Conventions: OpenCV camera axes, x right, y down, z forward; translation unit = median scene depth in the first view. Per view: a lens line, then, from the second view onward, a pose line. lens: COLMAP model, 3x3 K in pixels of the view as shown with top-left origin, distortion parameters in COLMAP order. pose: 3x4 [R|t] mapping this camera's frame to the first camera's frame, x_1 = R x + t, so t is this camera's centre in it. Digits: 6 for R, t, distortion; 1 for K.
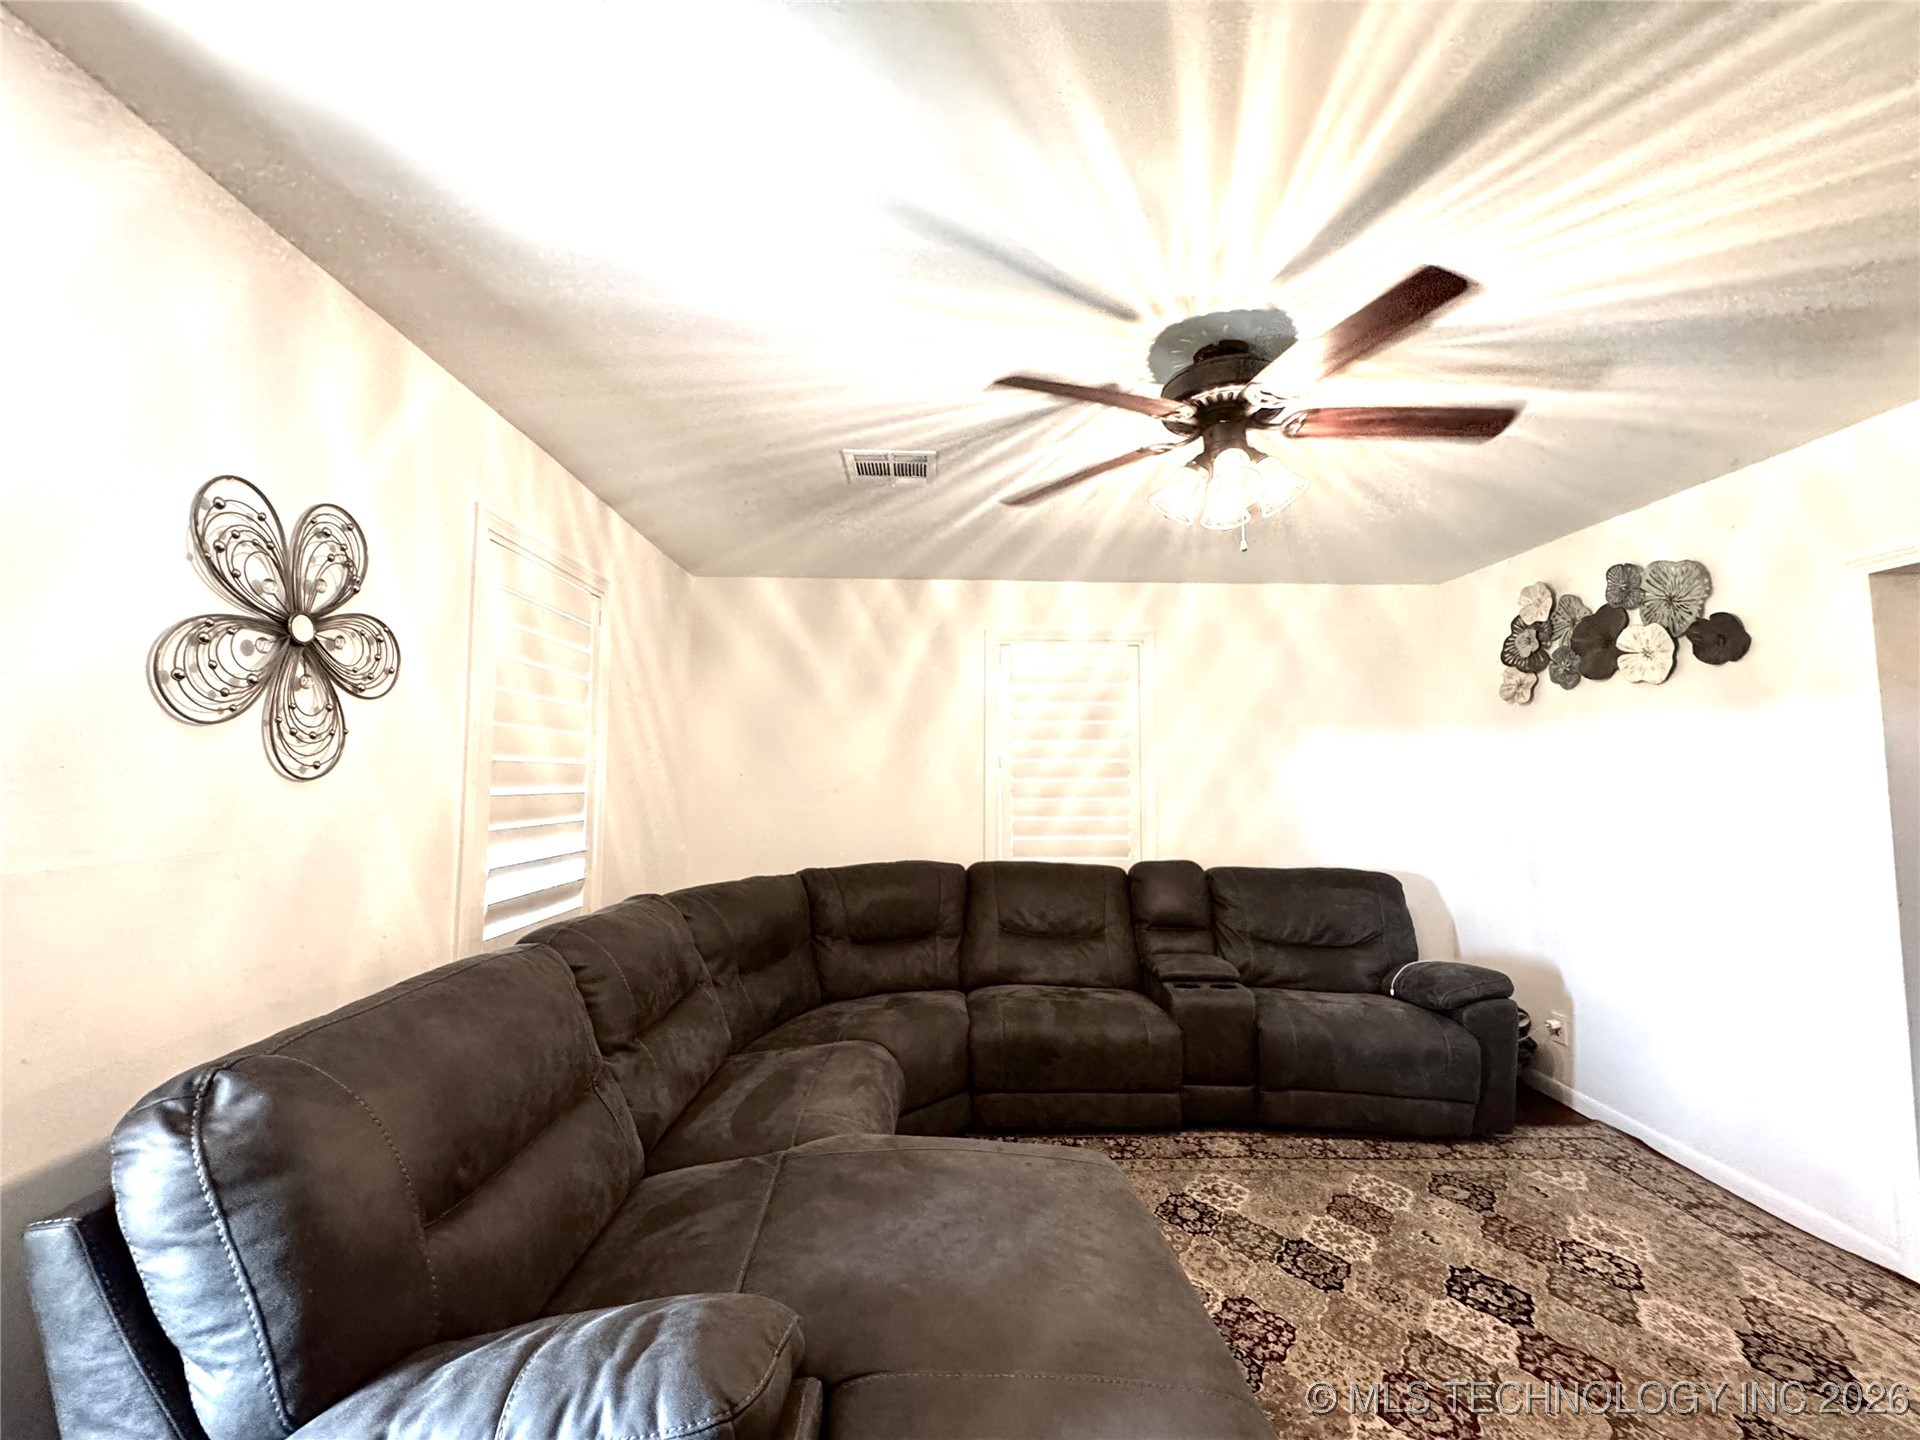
lens RADIAL K [[771.4, 0, 959.1], [0, 771.4, 720.2], [0, 0, 1]] dist [-0.004375, 0.001219]
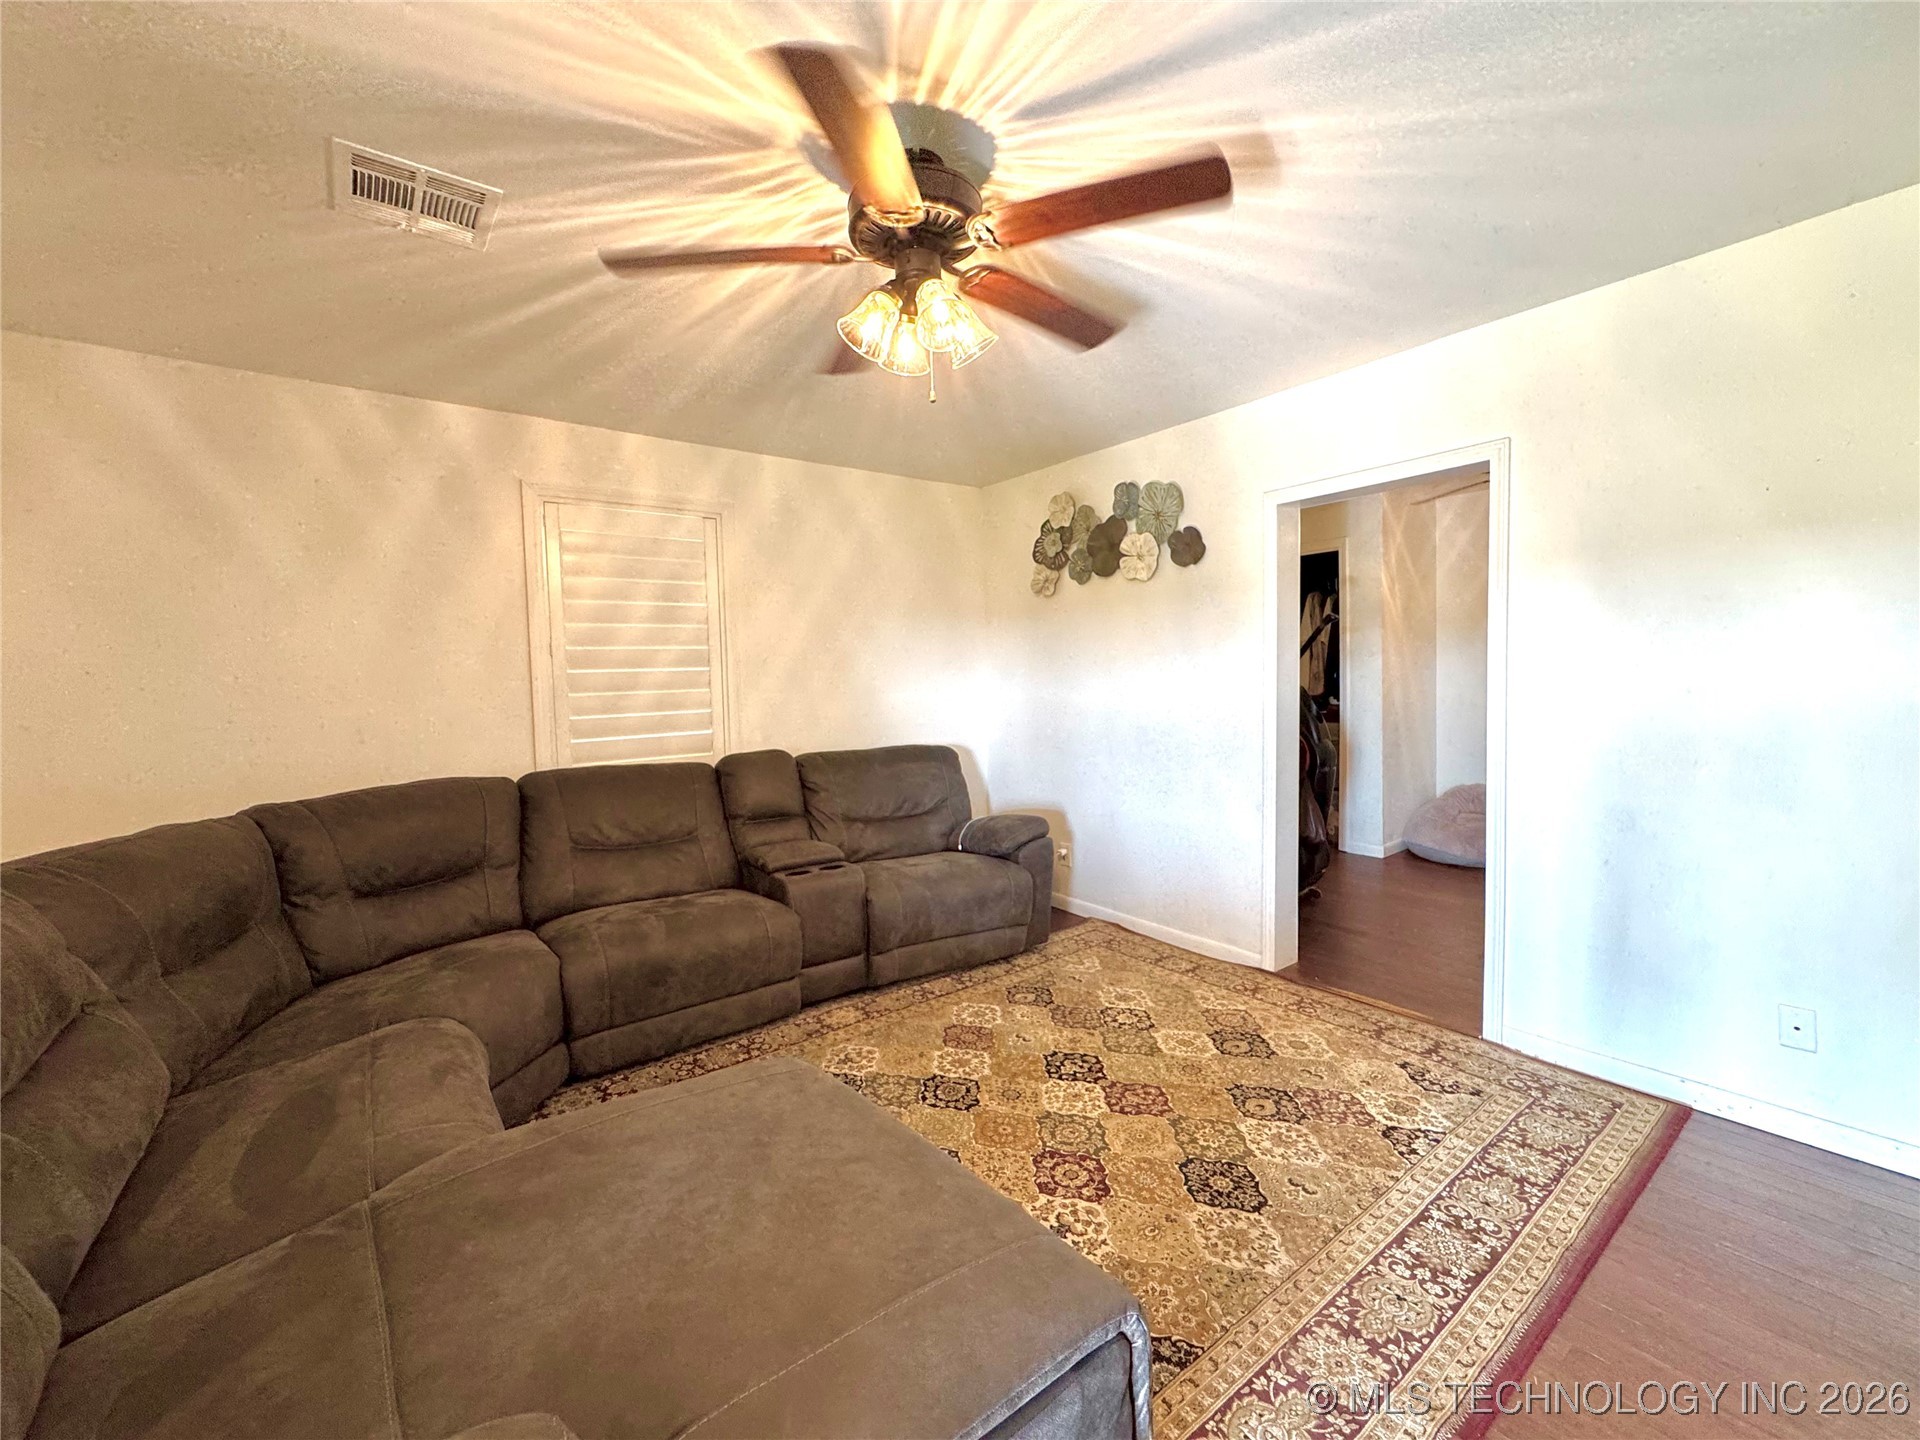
lens RADIAL K [[771.4, 0, 960.5], [0, 771.4, 720.8], [0, 0, 1]] dist [-0.004375, 0.001219]
pose [[0.807558, -0.060316, 0.586695, -0.109574], [-0.016019, 0.992147, 0.124048, 0.029297], [-0.589570, -0.109574, 0.800250, 0.121919]]
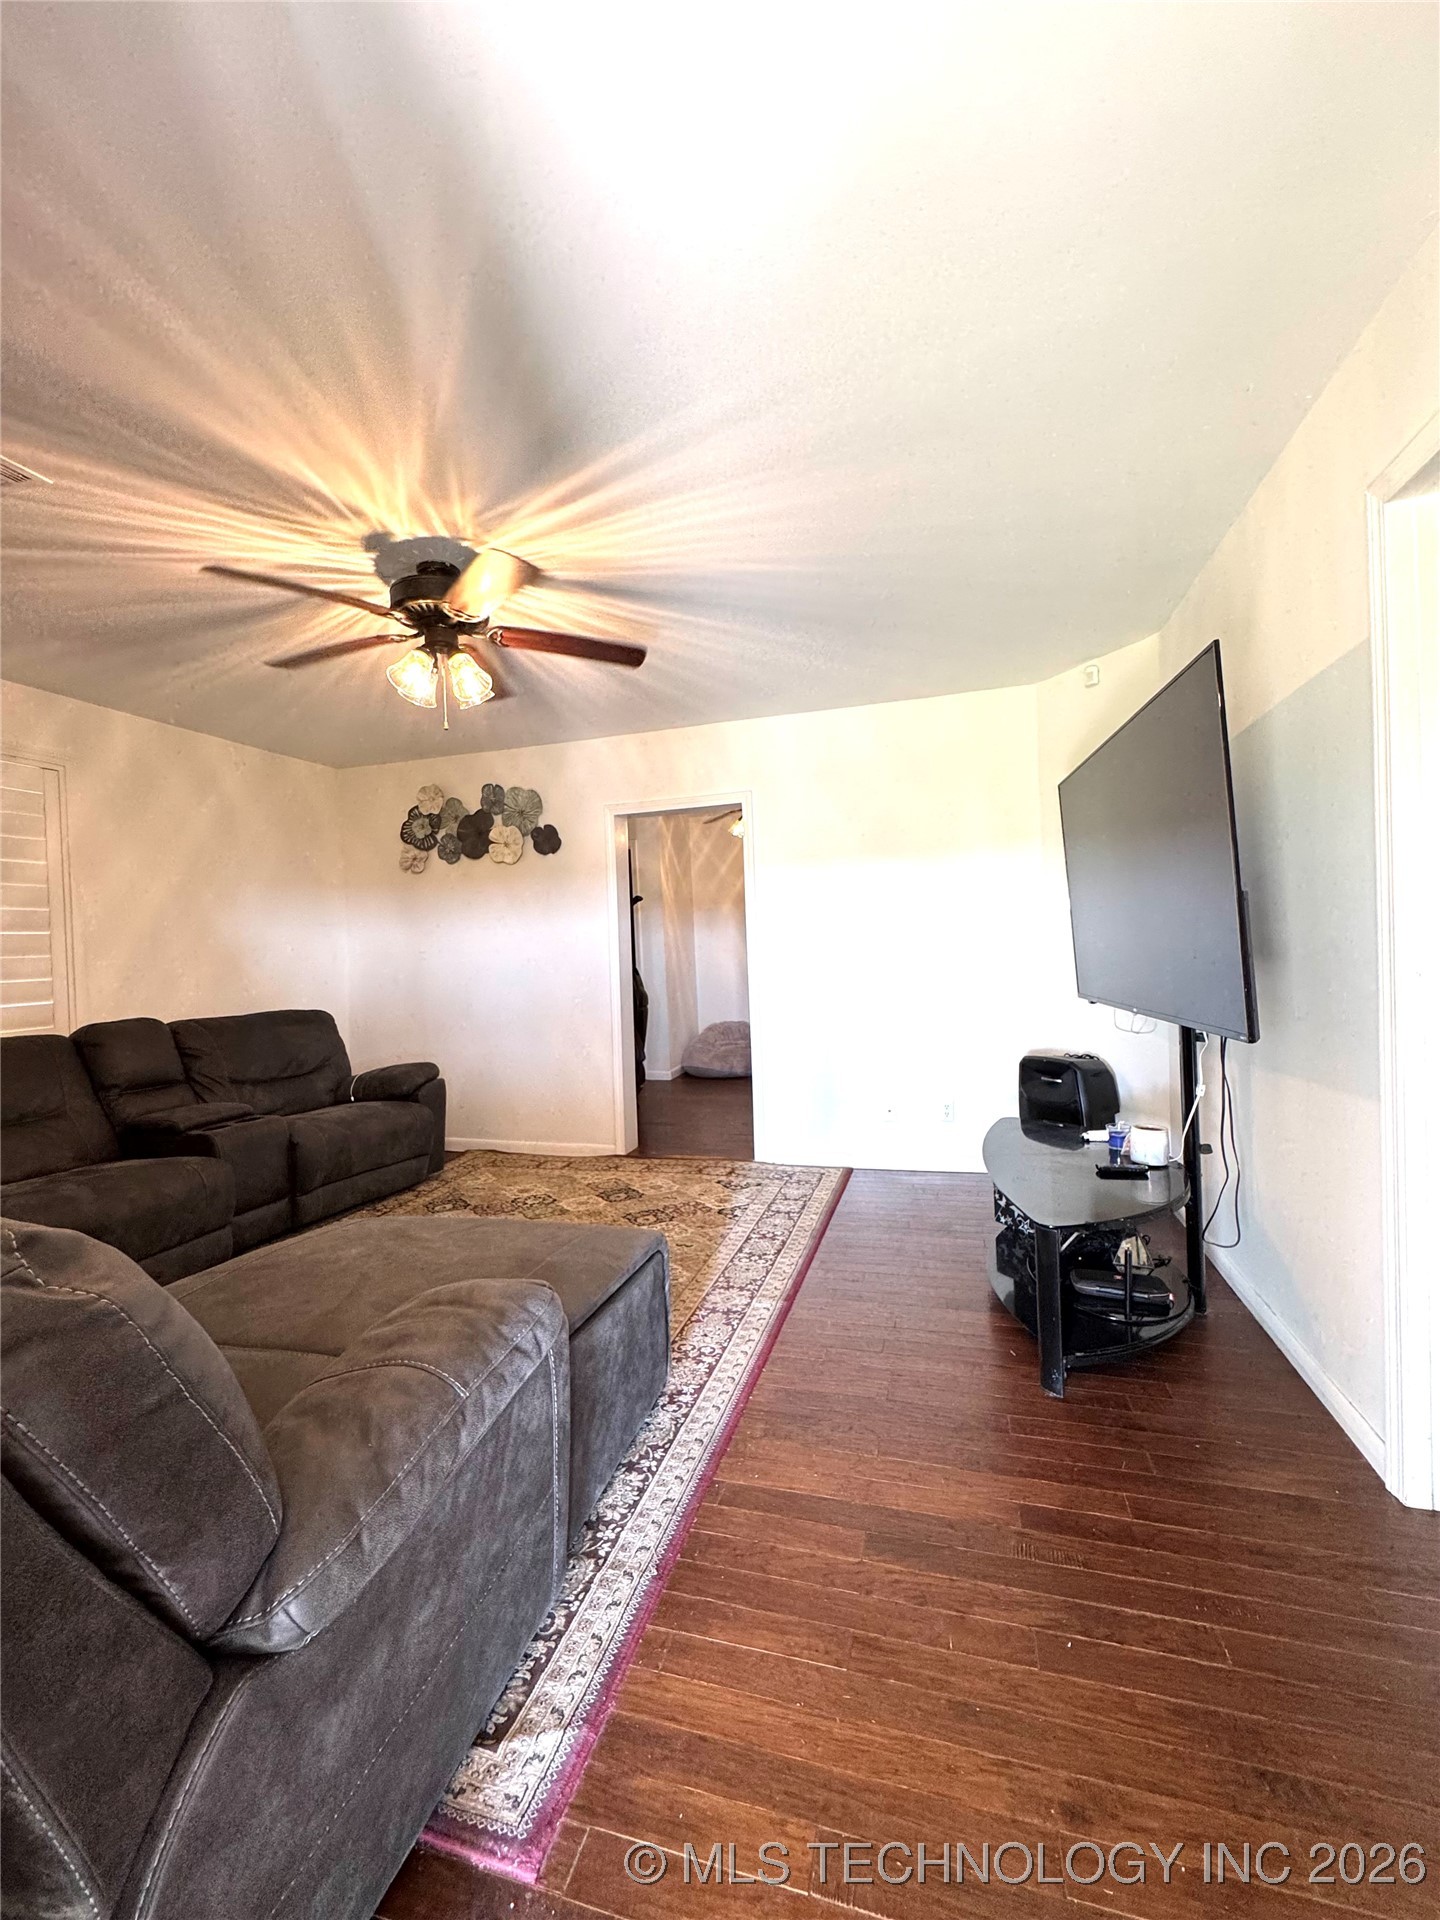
lens RADIAL K [[771.4, 0, 721.0], [0, 771.4, 964.4], [0, 0, 1]] dist [-0.004375, 0.001219]
pose [[0.305860, -0.039870, 0.951241, -0.485360], [-0.033927, 0.998032, 0.052740, 0.060520], [-0.951472, -0.048404, 0.303906, 0.082792]]
